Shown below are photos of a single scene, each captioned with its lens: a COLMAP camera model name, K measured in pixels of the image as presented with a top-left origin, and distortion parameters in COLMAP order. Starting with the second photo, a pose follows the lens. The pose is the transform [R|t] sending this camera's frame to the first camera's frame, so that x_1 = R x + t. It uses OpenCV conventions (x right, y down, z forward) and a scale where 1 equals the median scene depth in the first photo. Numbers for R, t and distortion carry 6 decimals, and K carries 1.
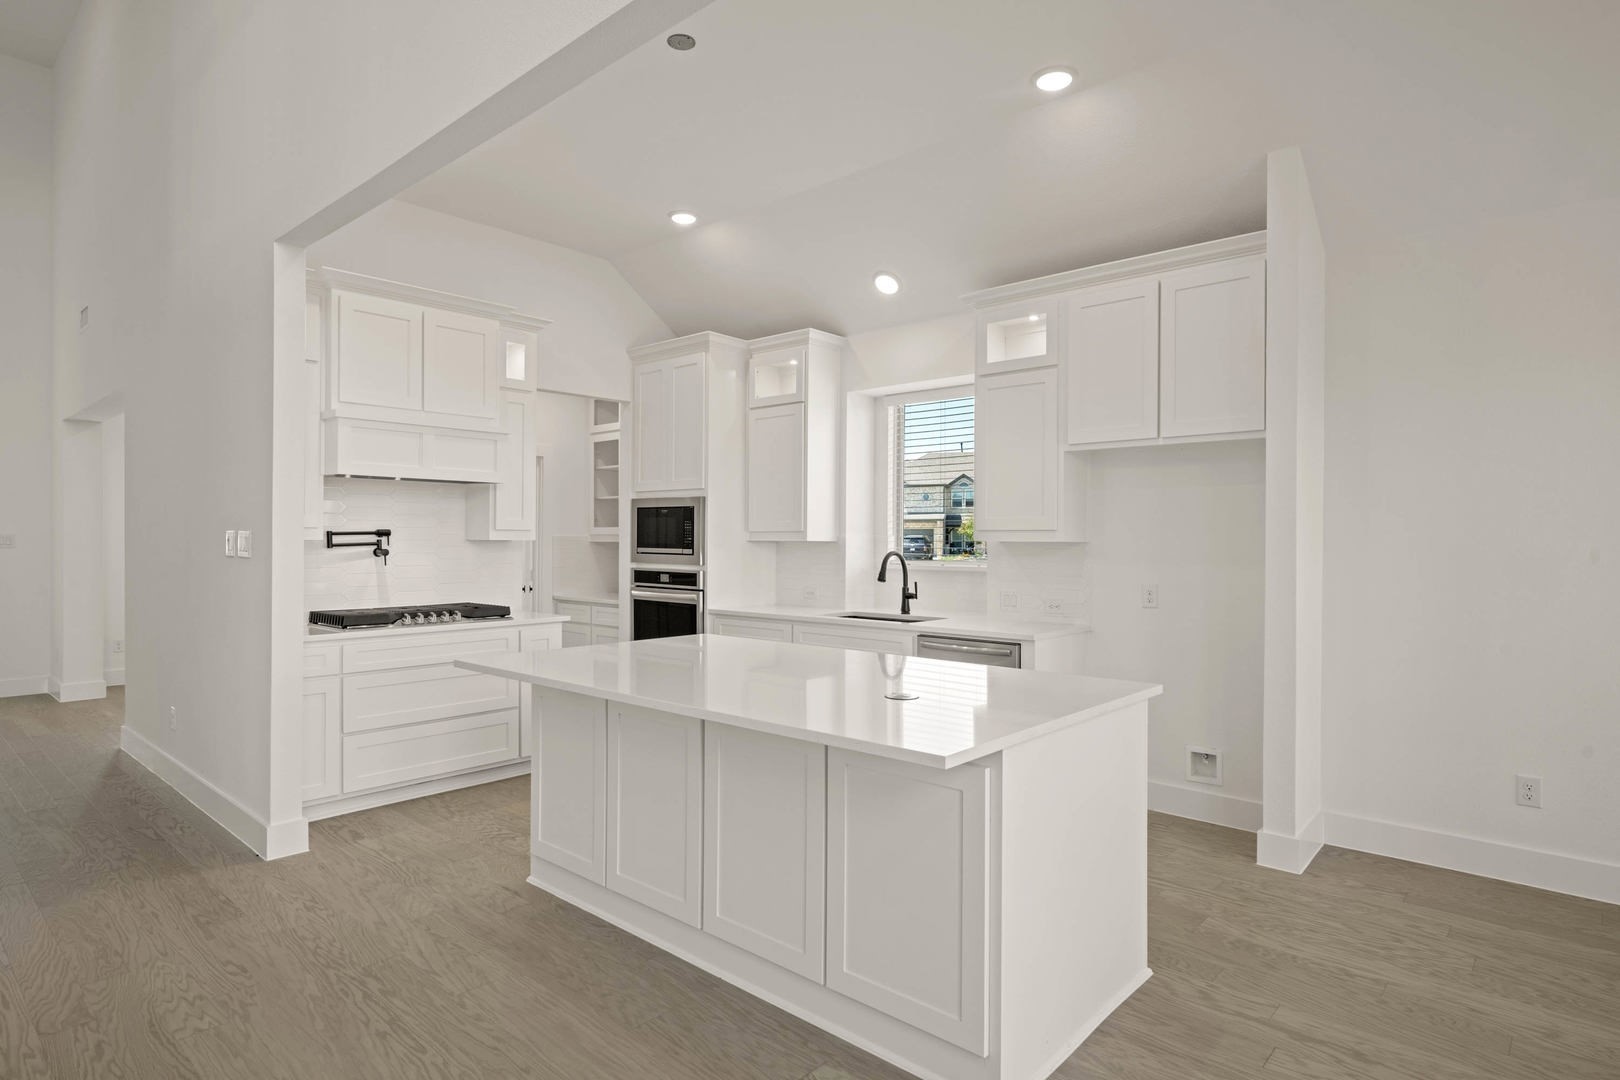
lens RADIAL K [[884.1, 0, 810.0], [0, 884.1, 540.0], [0, 0, 1]] dist [-0.000802, -0.000467]
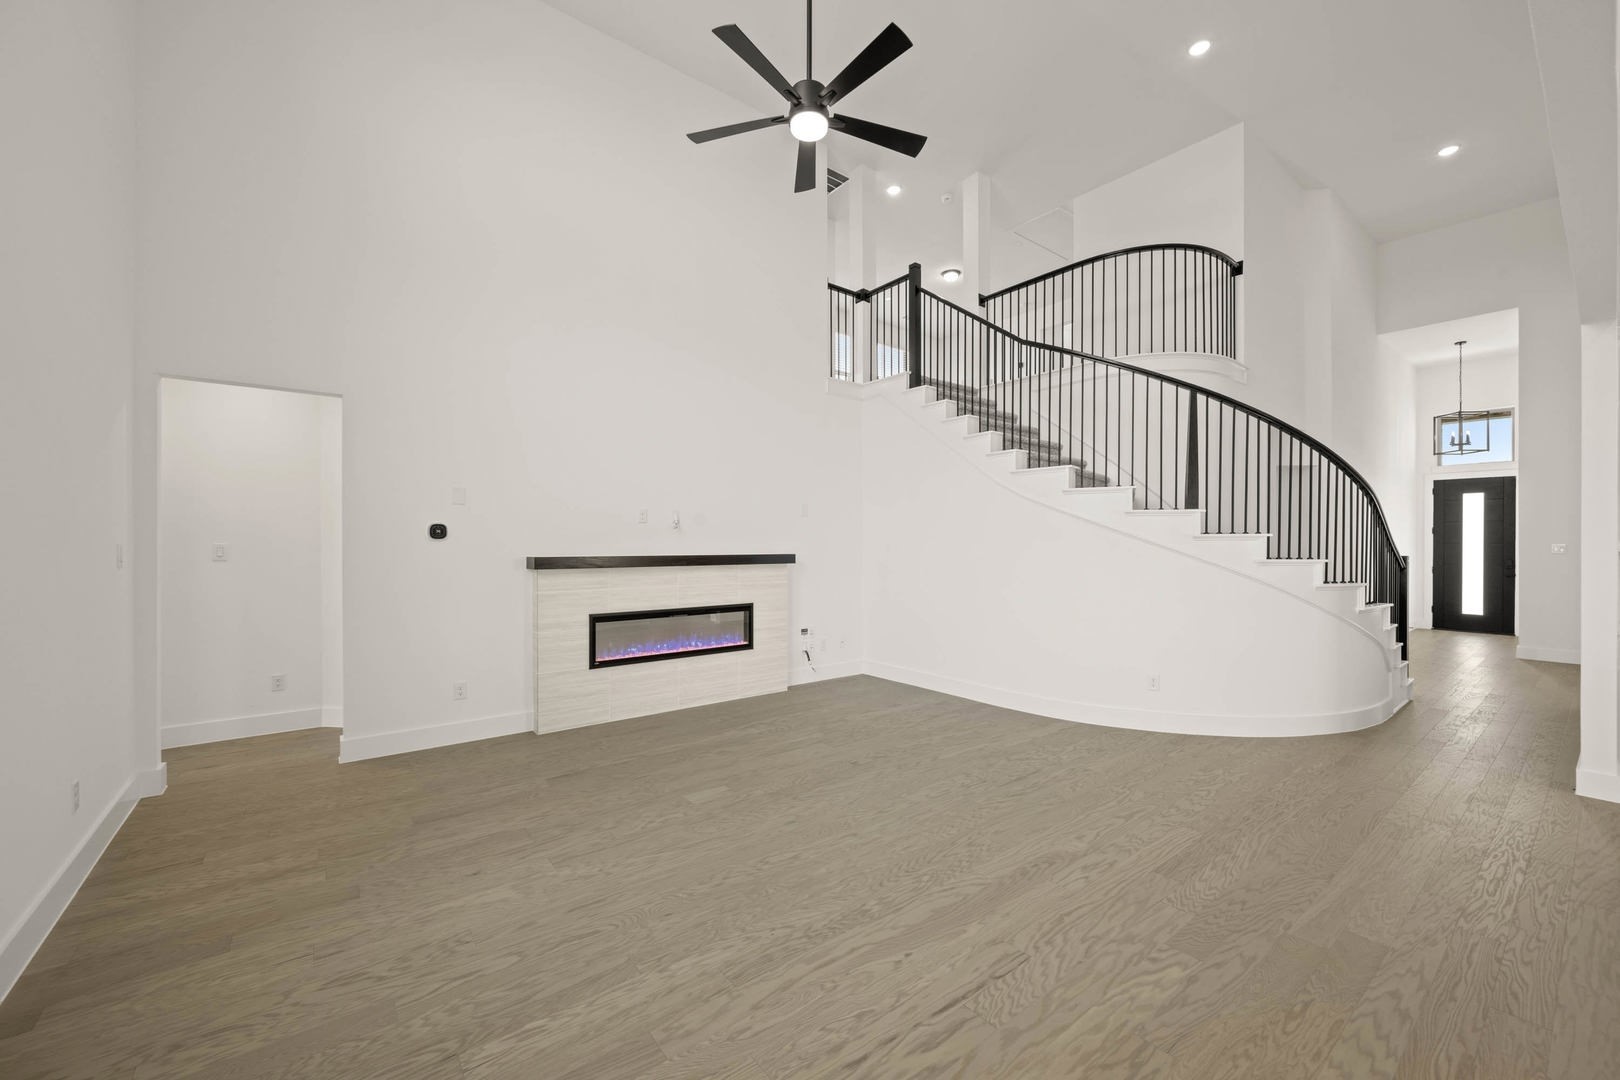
lens RADIAL K [[634.5, 0, 813.8], [0, 634.5, 543.9], [0, 0, 1]] dist [0.000080, 0.000136]
pose [[-0.174878, -0.000142, -0.984590, 0.526699], [-0.002592, 0.999997, 0.000316, -0.003271], [0.984587, 0.002607, -0.174878, 0.049135]]
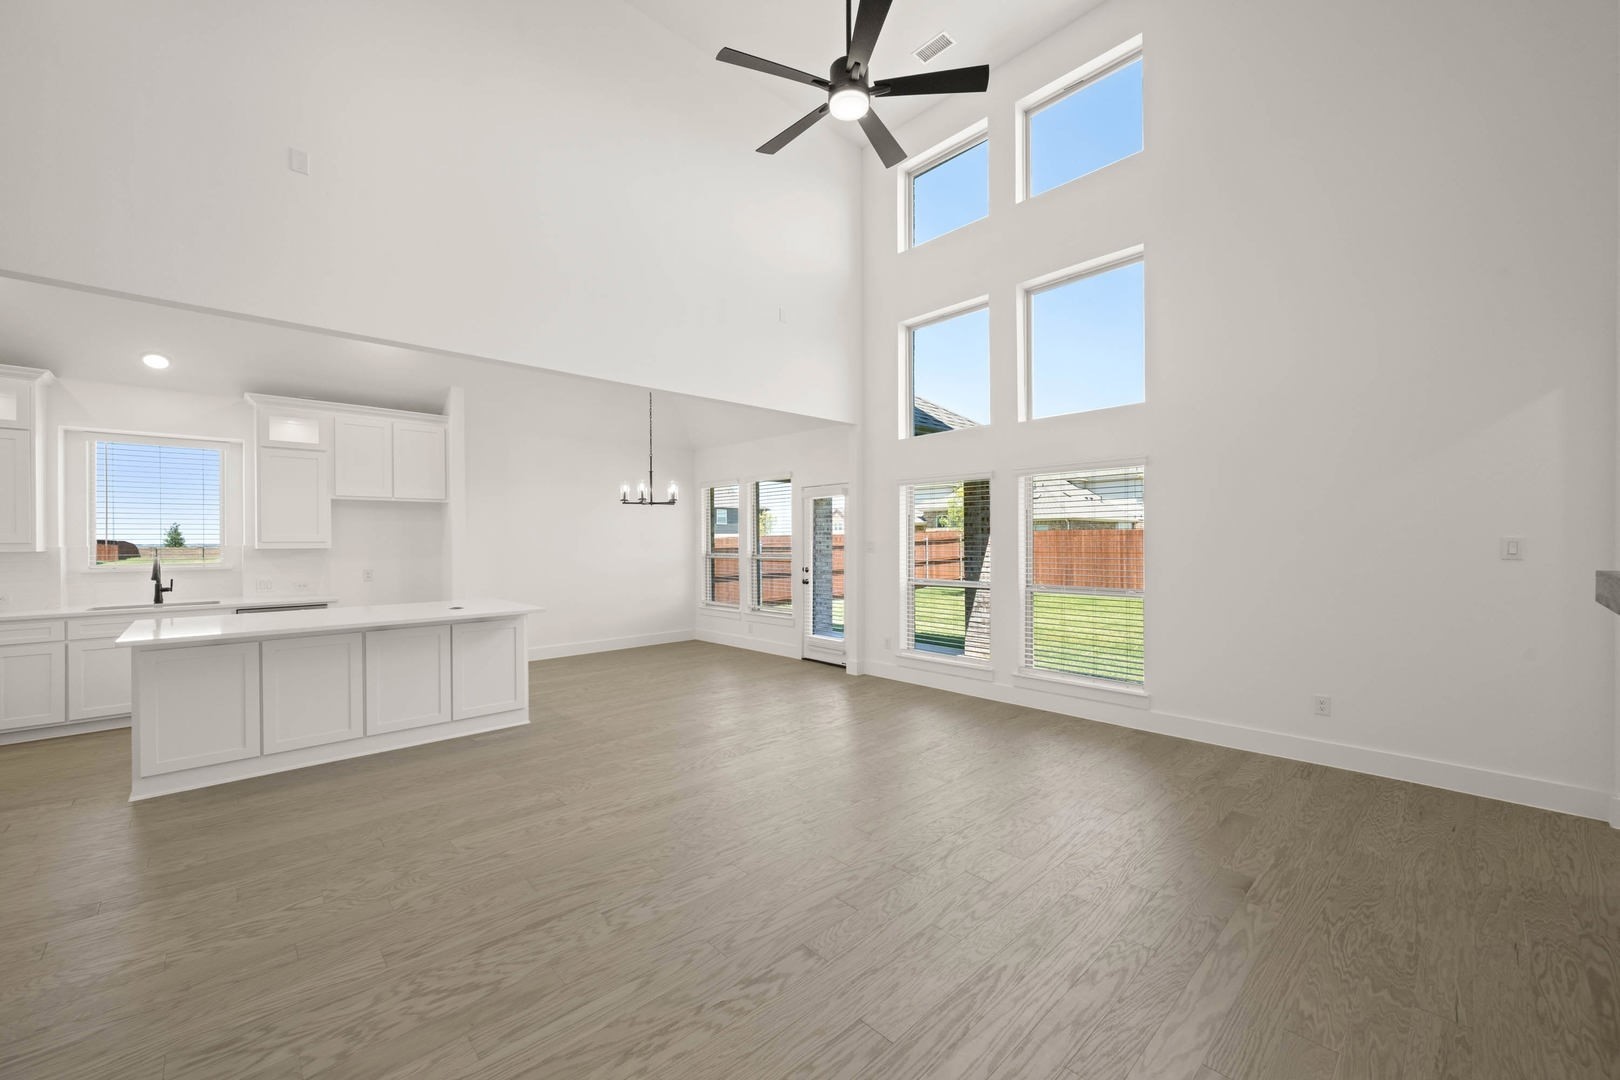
lens RADIAL K [[629.8, 0, 810.0], [0, 629.8, 540.0], [0, 0, 1]] dist [-0.003105, -0.000044]
pose [[0.089400, -0.001667, 0.995994, -0.991994], [0.010082, 0.999949, 0.000769, -0.005544], [-0.995945, 0.009973, 0.089412, -0.112308]]
